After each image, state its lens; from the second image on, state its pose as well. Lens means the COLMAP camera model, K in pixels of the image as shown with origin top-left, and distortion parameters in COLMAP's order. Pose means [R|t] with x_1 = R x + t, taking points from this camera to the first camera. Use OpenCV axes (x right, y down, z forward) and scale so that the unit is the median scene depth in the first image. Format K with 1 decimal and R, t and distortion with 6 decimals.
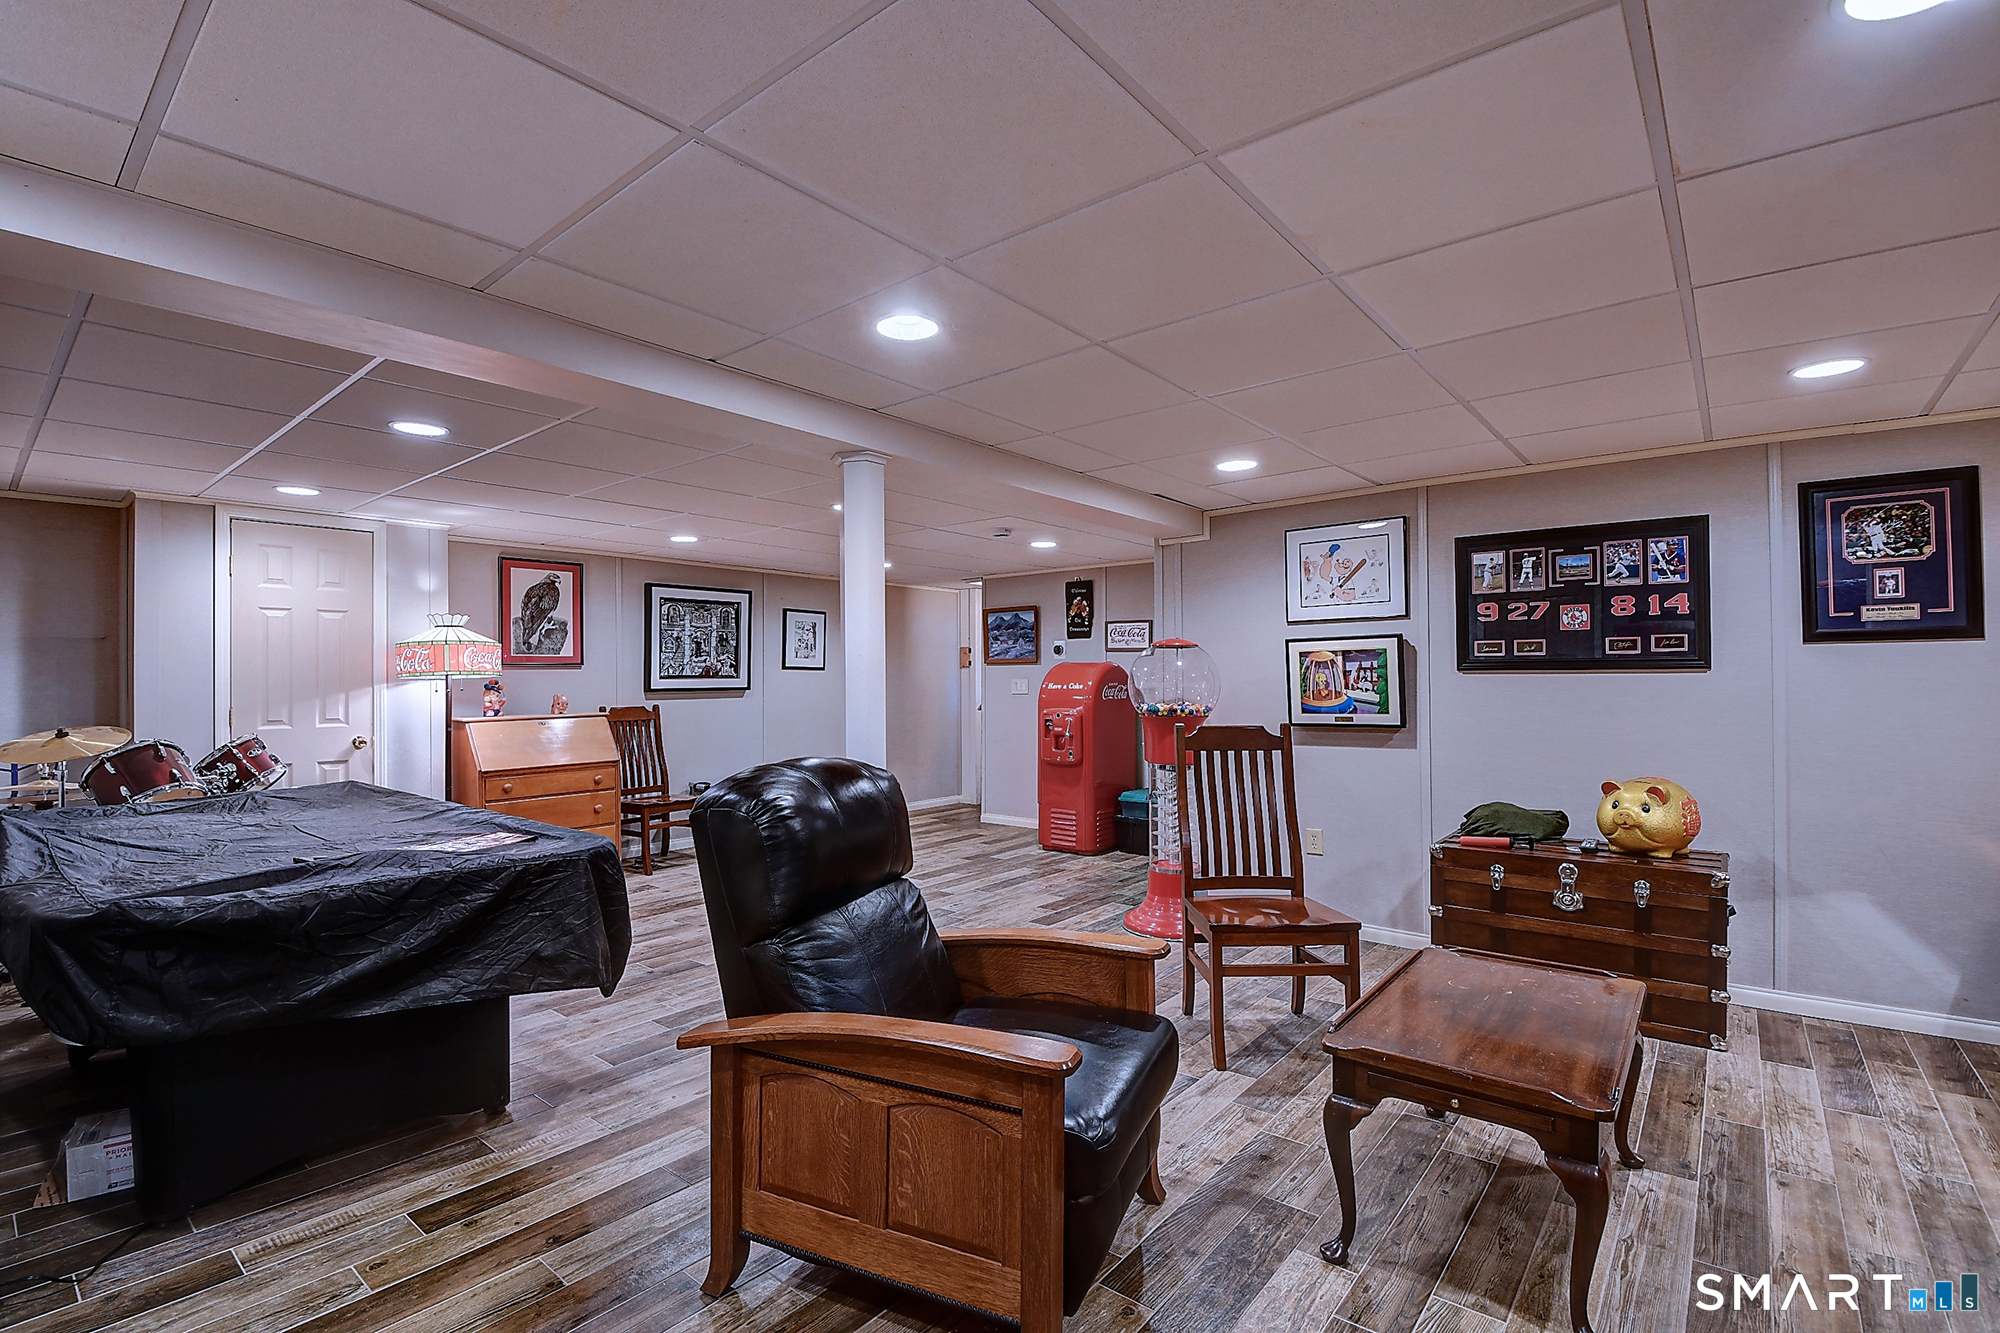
lens RADIAL K [[893.8, 0, 997.5], [0, 893.8, 670.1], [0, 0, 1]] dist [-0.017254, -0.002548]
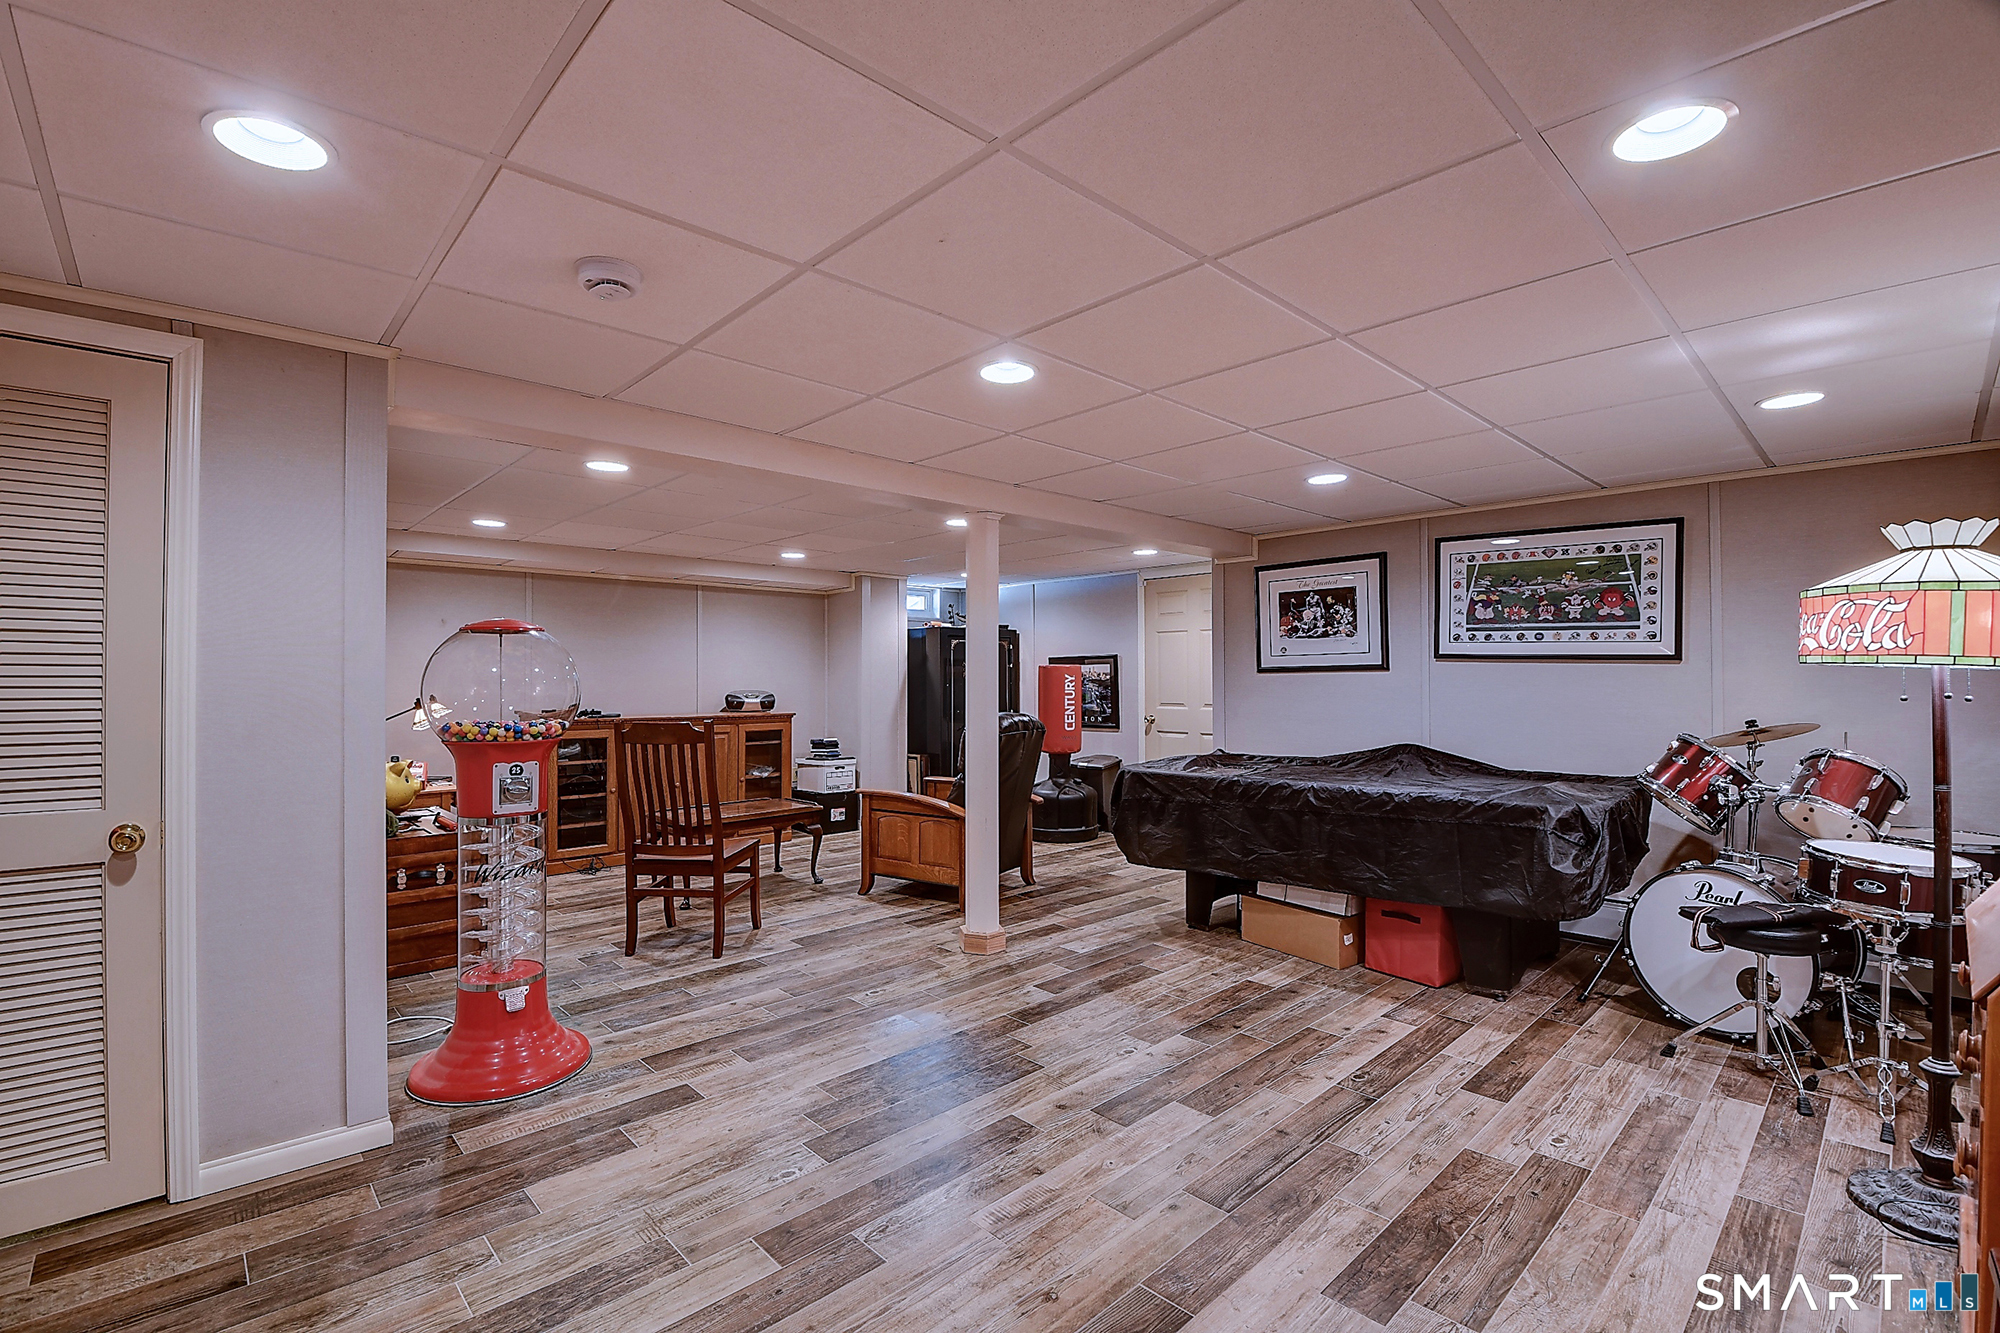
lens RADIAL K [[893.8, 0, 1001.0], [0, 893.8, 669.1], [0, 0, 1]] dist [-0.017254, -0.002548]
pose [[-0.992673, 0.008182, 0.120551, -0.326511], [0.005619, 0.999751, -0.021589, 0.023765], [-0.120697, -0.020754, -0.992472, 2.226523]]
